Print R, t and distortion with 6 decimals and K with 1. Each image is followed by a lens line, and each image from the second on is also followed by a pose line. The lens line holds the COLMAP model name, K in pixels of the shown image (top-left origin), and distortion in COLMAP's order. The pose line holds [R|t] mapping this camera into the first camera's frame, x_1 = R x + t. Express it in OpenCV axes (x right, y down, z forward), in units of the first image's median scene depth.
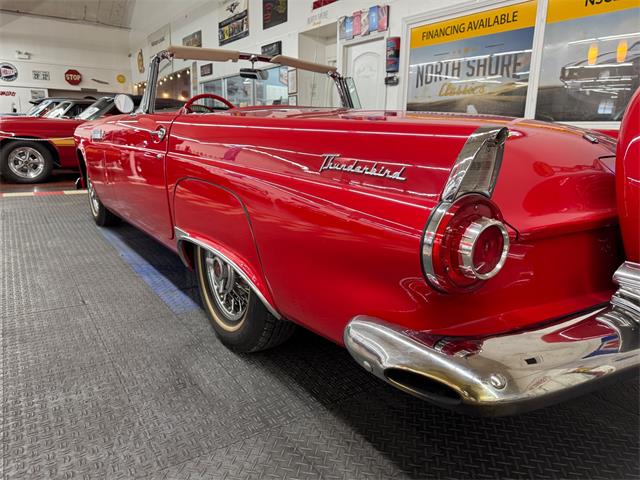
lens RADIAL K [[454.4, 0, 324.8], [0, 454.4, 241.1], [0, 0, 1]] dist [0.003778, -0.000117]
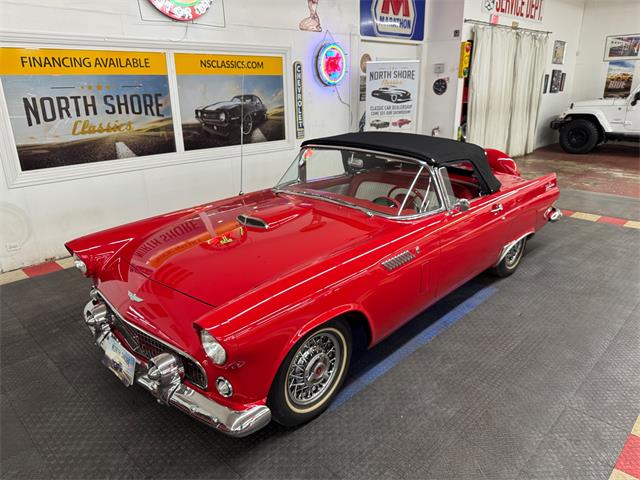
lens RADIAL K [[456.0, 0, 319.7], [0, 456.0, 242.6], [0, 0, 1]] dist [0.040910, -0.059883]
pose [[-0.187141, -0.343892, 0.920172, -0.692704], [0.236901, 0.893274, 0.382020, -0.346638], [-0.953339, 0.289481, -0.085699, 0.661450]]
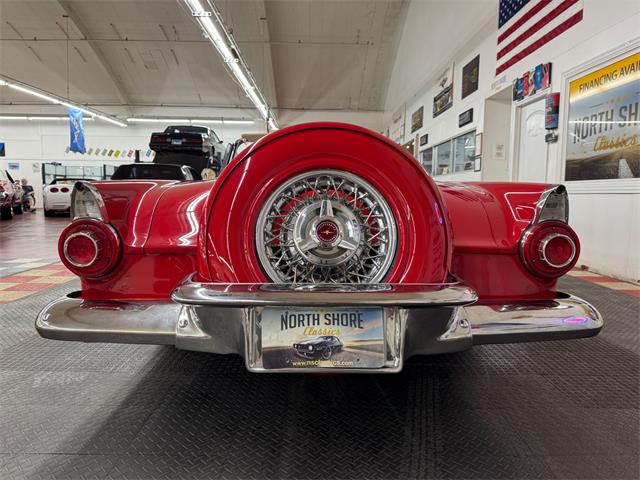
lens RADIAL K [[456.8, 0, 320.0], [0, 456.8, 240.0], [0, 0, 1]] dist [0.000773, -0.003406]
pose [[0.825587, 0.038926, -0.562931, 0.307878], [-0.117944, 0.987486, -0.104692, 0.006559], [0.551812, 0.152826, 0.819846, 0.007037]]
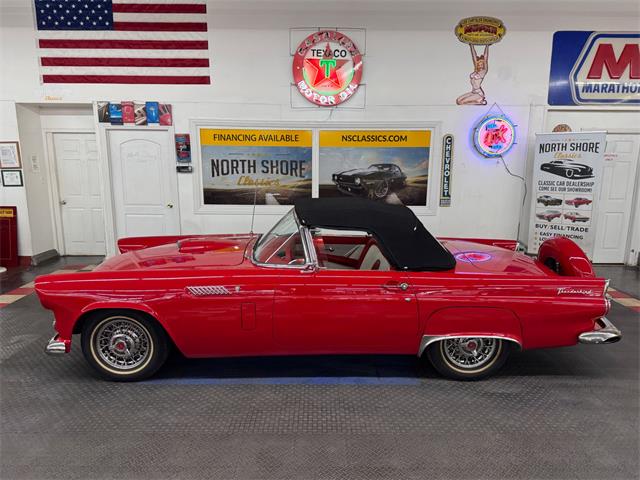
lens RADIAL K [[449.9, 0, 319.2], [0, 449.9, 241.8], [0, 0, 1]] dist [0.080347, -0.110970]
pose [[0.566383, -0.176555, 0.805008, -0.653869], [0.197677, 0.977373, 0.075277, -0.205384], [-0.800084, 0.116495, 0.588468, 0.077969]]
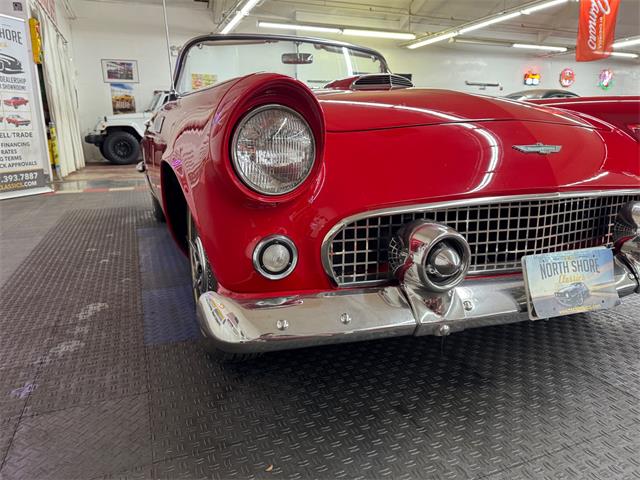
lens RADIAL K [[456.8, 0, 320.0], [0, 456.8, 240.0], [0, 0, 1]] dist [0.000773, -0.003406]
pose [[-0.974851, -0.069280, 0.211817, -0.224159], [0.032731, 0.895637, 0.443579, -0.236017], [-0.220442, 0.439356, -0.870845, 1.034571]]
